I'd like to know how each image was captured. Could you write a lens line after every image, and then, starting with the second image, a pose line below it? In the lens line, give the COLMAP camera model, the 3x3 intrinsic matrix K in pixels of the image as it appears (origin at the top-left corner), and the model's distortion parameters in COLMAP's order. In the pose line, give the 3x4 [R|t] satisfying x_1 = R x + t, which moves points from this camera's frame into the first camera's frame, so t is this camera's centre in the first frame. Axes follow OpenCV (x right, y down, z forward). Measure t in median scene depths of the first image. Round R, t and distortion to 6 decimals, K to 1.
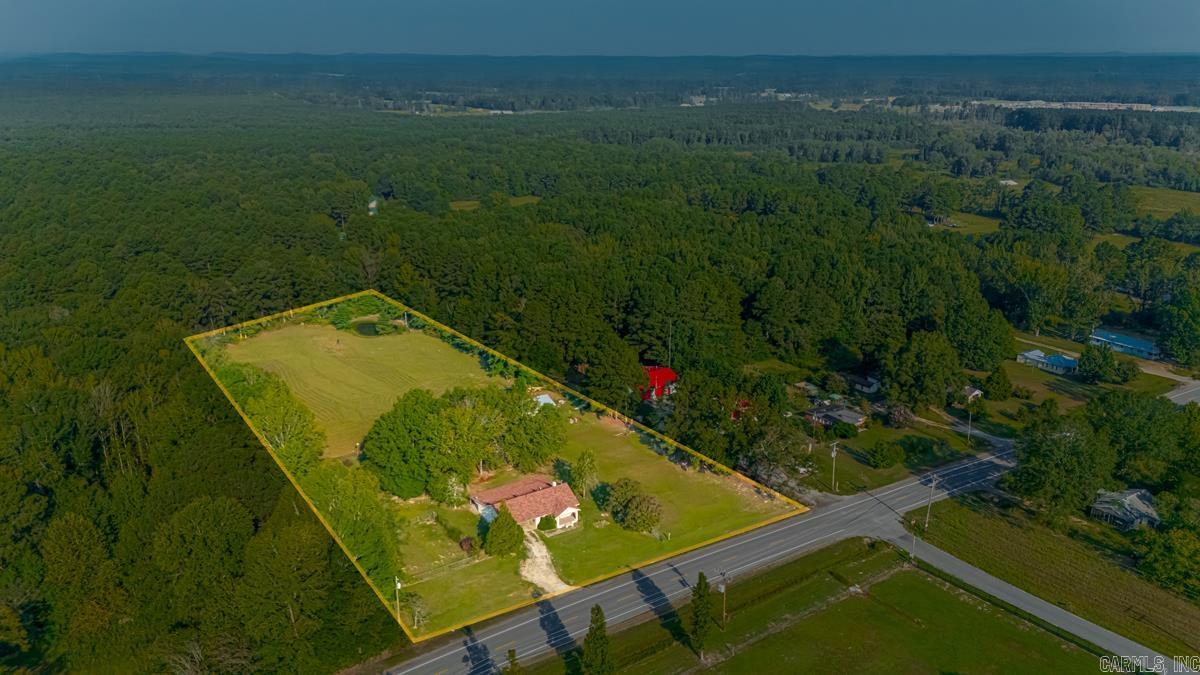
lens RADIAL K [[875.8, 0, 600.0], [0, 875.8, 337.5], [0, 0, 1]] dist [0.079402, -0.087381]
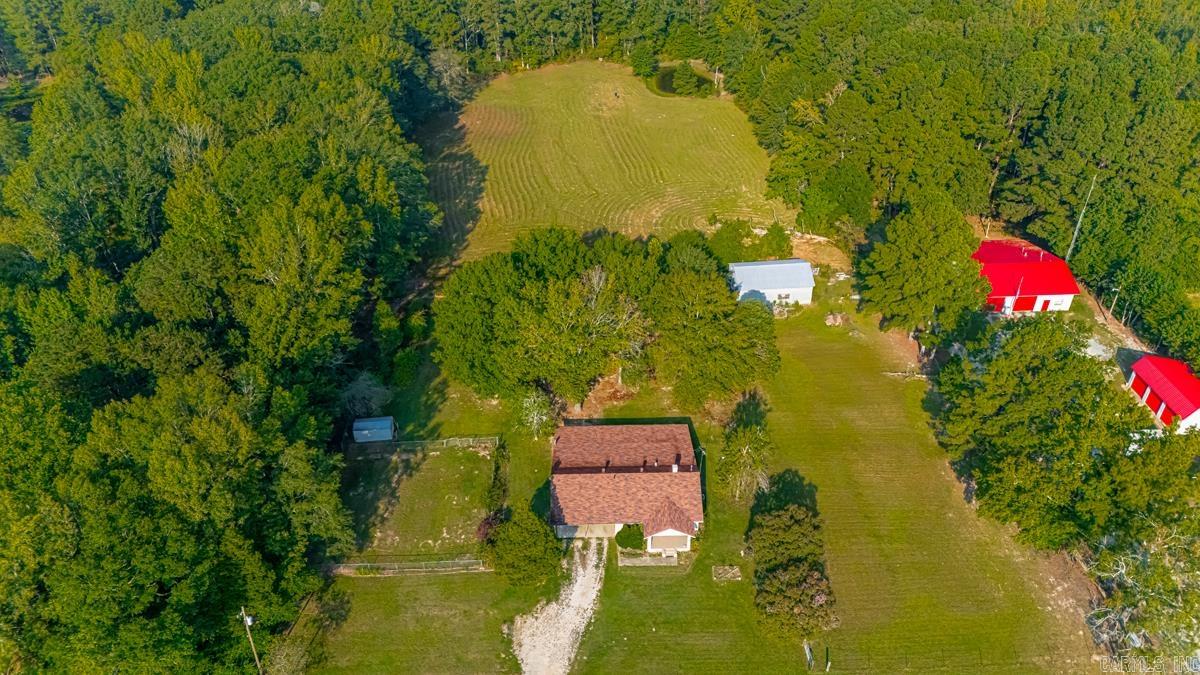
lens RADIAL K [[875.8, 0, 600.0], [0, 875.8, 337.5], [0, 0, 1]] dist [0.079402, -0.087381]
pose [[0.845265, 0.299432, -0.442569, 0.085850], [-0.148494, 0.927248, 0.343746, -0.062796], [0.513300, -0.224838, 0.828234, 0.356540]]
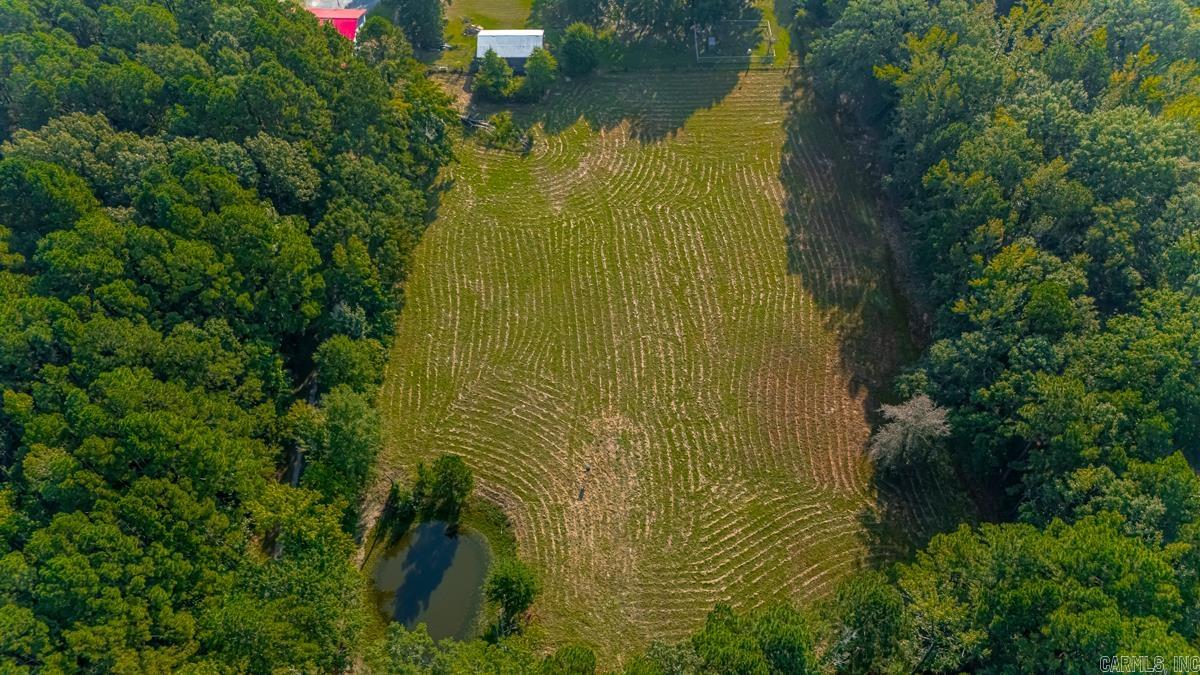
lens RADIAL K [[875.8, 0, 600.0], [0, 875.8, 337.5], [0, 0, 1]] dist [0.079402, -0.087381]
pose [[-0.789909, -0.483155, 0.377631, -0.449721], [0.203383, 0.374541, 0.904629, -0.401526], [-0.578514, 0.791379, -0.197588, 1.094812]]
